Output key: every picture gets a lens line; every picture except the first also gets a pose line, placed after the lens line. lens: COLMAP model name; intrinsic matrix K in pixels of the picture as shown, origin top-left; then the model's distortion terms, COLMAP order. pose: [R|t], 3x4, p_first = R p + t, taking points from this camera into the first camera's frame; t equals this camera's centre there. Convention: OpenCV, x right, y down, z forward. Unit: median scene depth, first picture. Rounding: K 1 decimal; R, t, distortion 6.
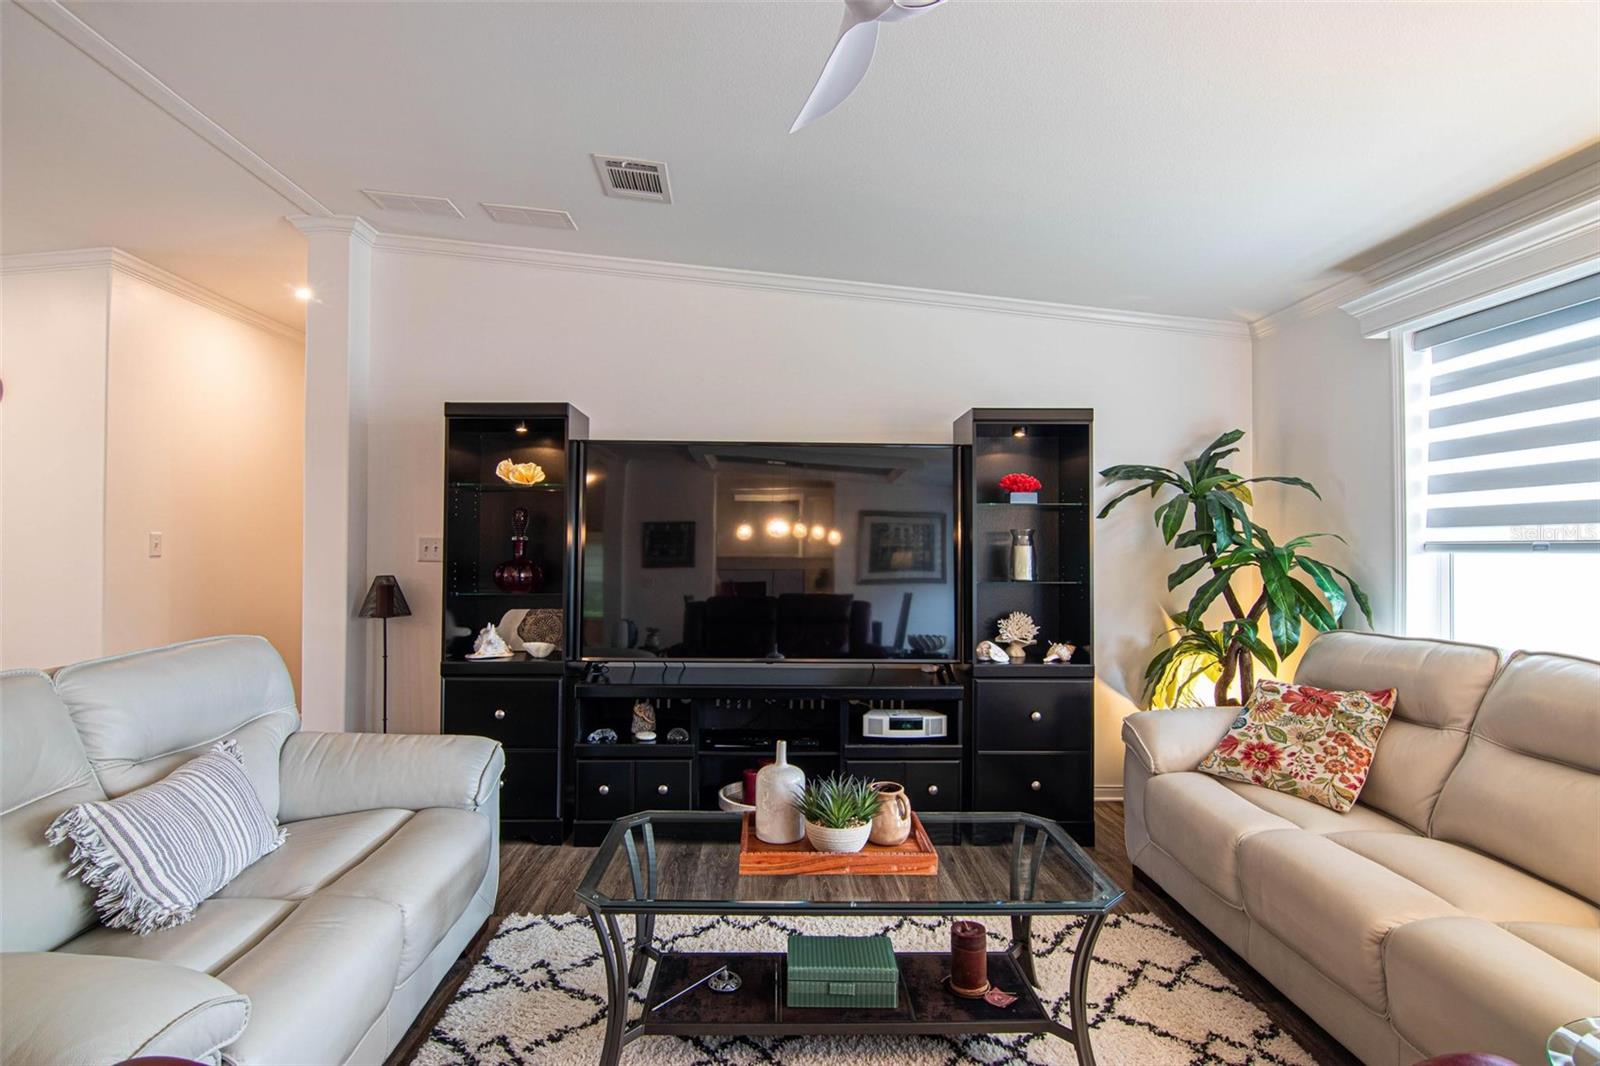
lens RADIAL K [[814.1, 0, 793.3], [0, 814.1, 538.0], [0, 0, 1]] dist [-0.006369, -0.009829]
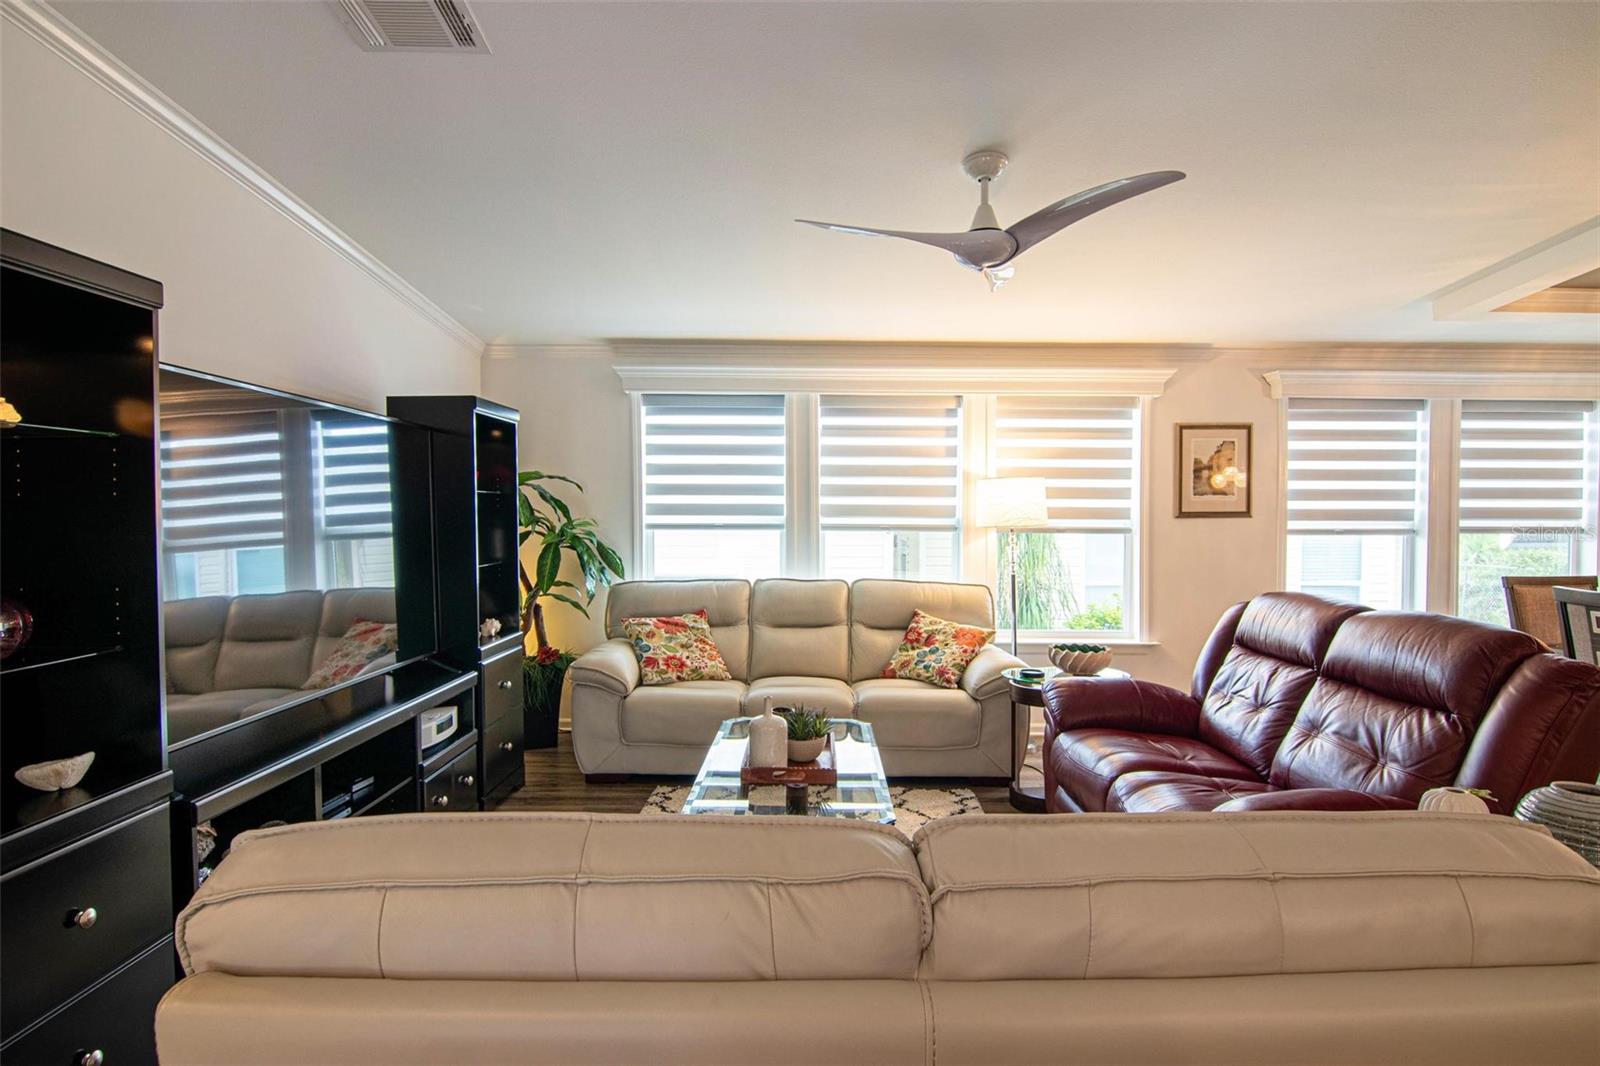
lens RADIAL K [[814.1, 0, 793.3], [0, 814.1, 538.0], [0, 0, 1]] dist [-0.006369, -0.009829]
pose [[0.030434, -0.039569, 0.998753, -1.010874], [-0.022040, 0.998947, 0.040248, -0.045239], [-0.999294, -0.023237, 0.029530, 0.741097]]
